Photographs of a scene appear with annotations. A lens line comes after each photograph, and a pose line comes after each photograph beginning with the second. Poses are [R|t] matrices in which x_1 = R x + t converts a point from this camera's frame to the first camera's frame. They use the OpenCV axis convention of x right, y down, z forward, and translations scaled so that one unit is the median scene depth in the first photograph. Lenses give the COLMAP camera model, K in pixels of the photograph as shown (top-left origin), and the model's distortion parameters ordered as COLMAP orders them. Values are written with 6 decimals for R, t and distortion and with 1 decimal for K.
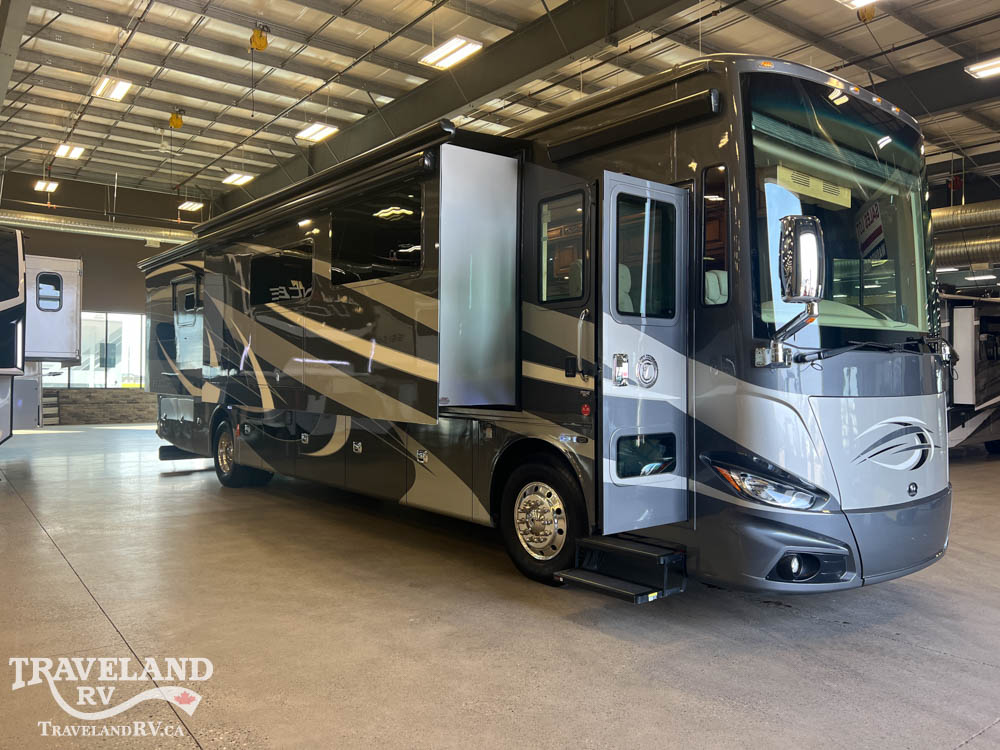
lens RADIAL K [[747.5, 0, 497.7], [0, 747.5, 400.2], [0, 0, 1]] dist [0.067388, 0.000978]
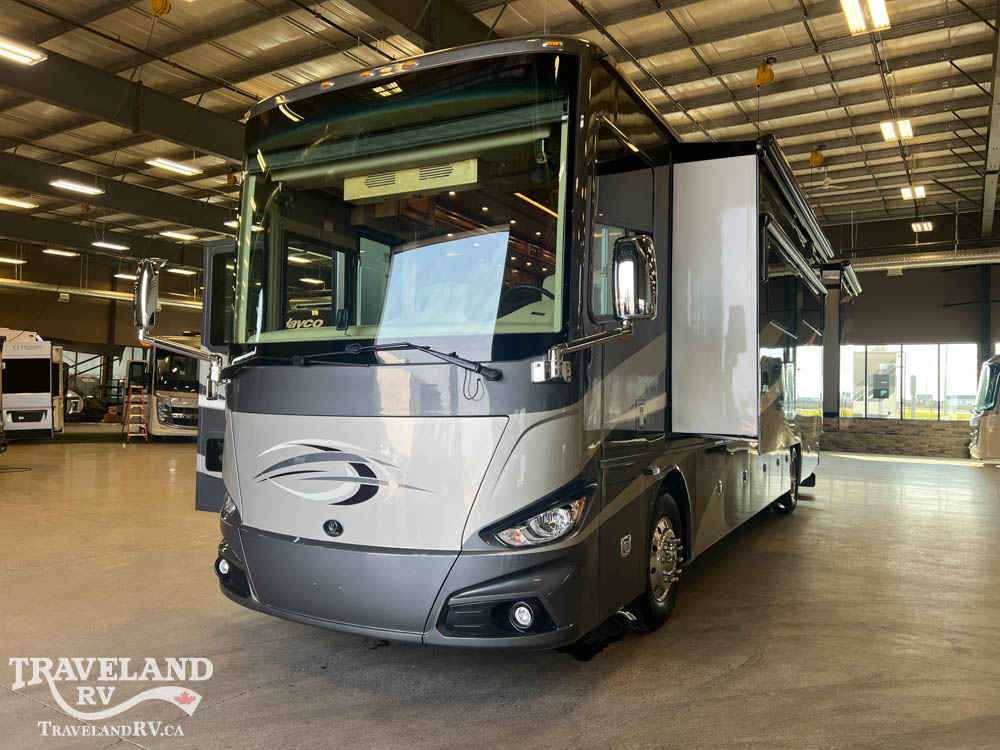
lens RADIAL K [[755.5, 0, 501.3], [0, 755.5, 376.7], [0, 0, 1]] dist [0.055892, -0.066055]
pose [[0.369766, -0.017257, -0.928965, 0.275537], [-0.055877, 0.997605, -0.040773, -0.002196], [0.927443, 0.066984, 0.367916, 0.175452]]
